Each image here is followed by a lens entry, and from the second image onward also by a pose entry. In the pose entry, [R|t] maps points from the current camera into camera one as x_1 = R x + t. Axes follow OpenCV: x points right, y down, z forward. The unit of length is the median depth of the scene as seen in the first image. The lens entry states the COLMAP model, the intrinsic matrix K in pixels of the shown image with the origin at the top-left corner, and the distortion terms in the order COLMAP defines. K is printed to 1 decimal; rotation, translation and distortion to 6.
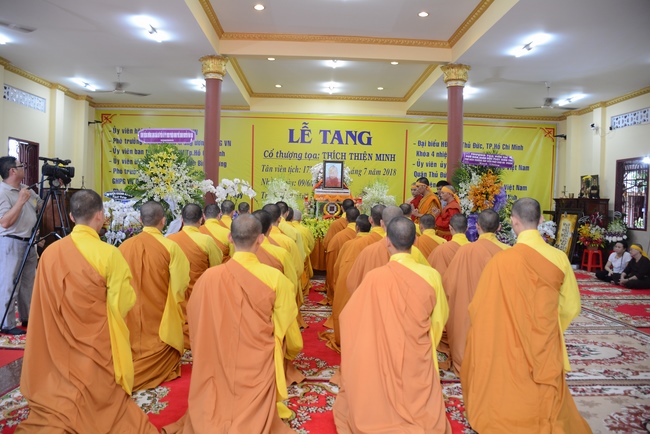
lens RADIAL K [[492.5, 0, 324.4], [0, 492.5, 210.2], [0, 0, 1]] dist [-0.130363, 0.062770]
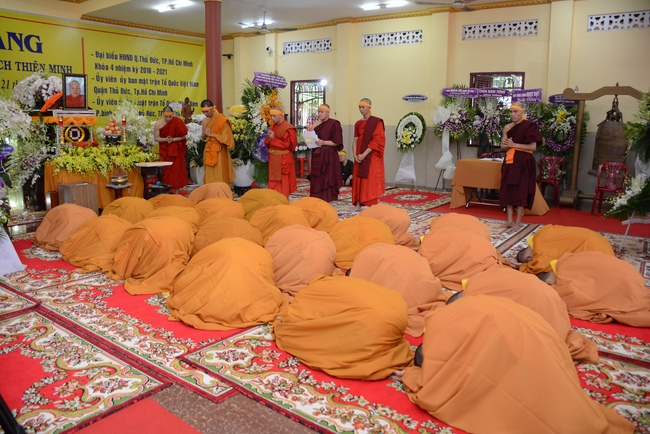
lens RADIAL K [[492.5, 0, 326.0], [0, 492.5, 202.4], [0, 0, 1]] dist [-0.130363, 0.062770]
pose [[0.612586, -0.150630, 0.775918, -0.259351], [0.021799, 0.984519, 0.173916, -0.014021], [-0.790103, -0.089624, 0.606386, 0.133784]]
